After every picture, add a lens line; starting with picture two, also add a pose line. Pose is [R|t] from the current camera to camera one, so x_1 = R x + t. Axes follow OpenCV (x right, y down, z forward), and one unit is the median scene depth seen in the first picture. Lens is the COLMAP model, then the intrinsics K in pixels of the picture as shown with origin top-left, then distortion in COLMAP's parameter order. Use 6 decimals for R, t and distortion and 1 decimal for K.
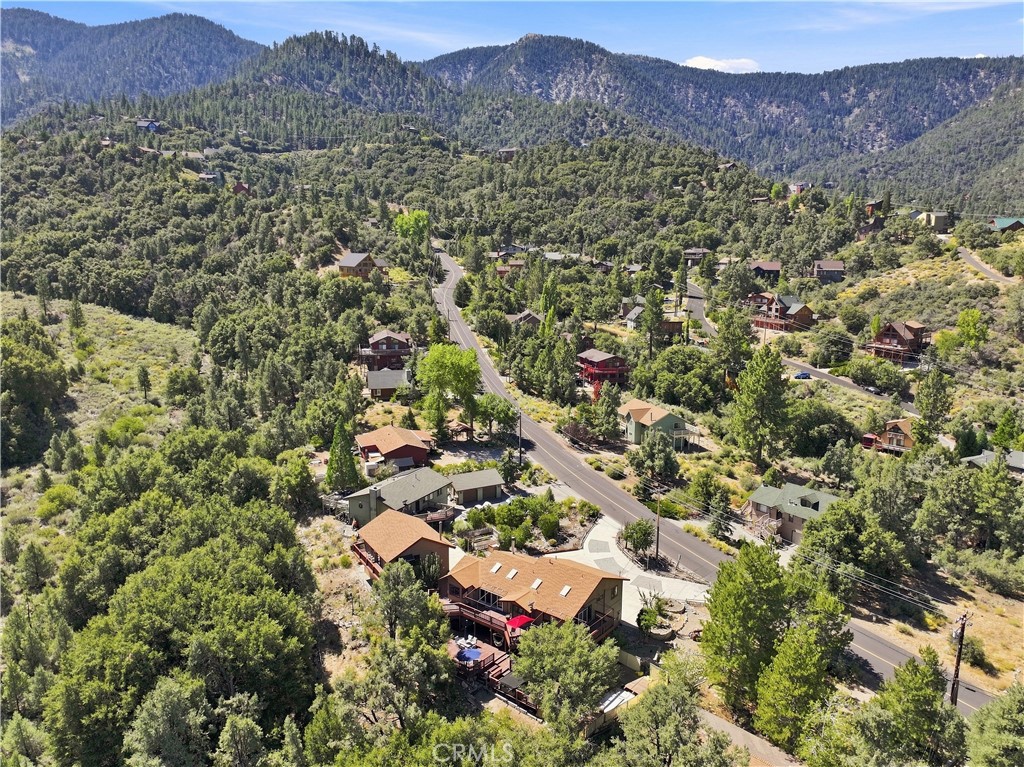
lens RADIAL K [[717.5, 0, 516.0], [0, 717.5, 383.7], [0, 0, 1]] dist [-0.003726, 0.018966]
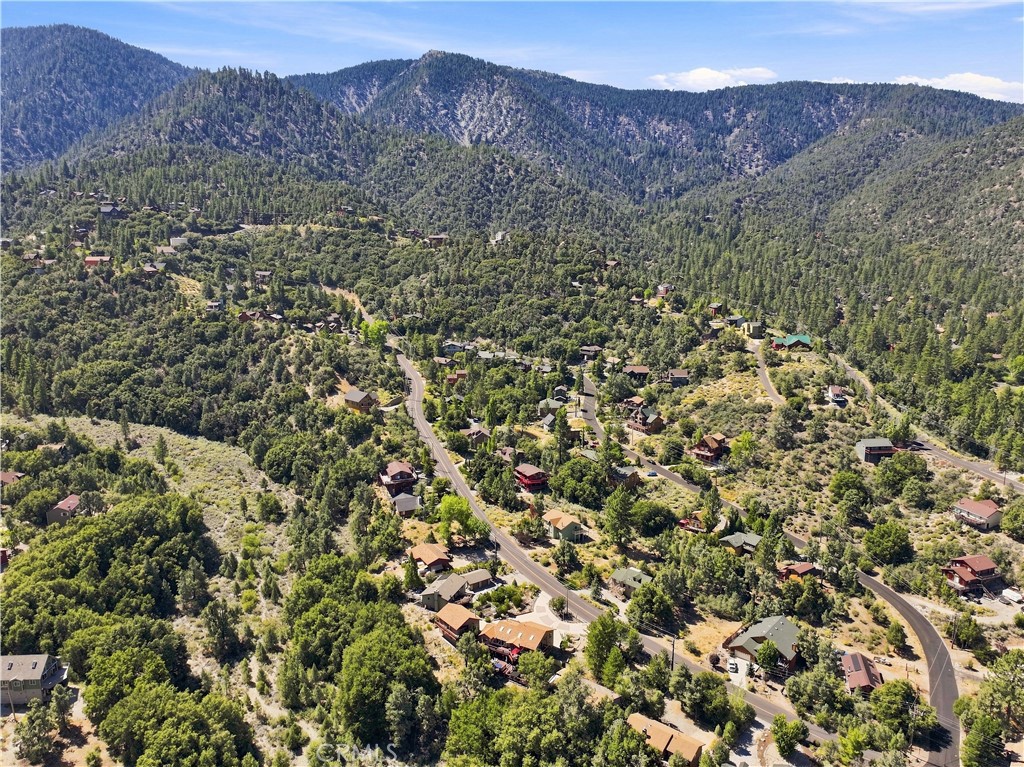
lens RADIAL K [[717.5, 0, 516.0], [0, 717.5, 383.7], [0, 0, 1]] dist [-0.003726, 0.018966]
pose [[0.991583, -0.035300, 0.124571, -0.090152], [0.034162, 0.999353, 0.011259, -0.212434], [-0.124888, -0.006908, 0.992147, -0.500329]]
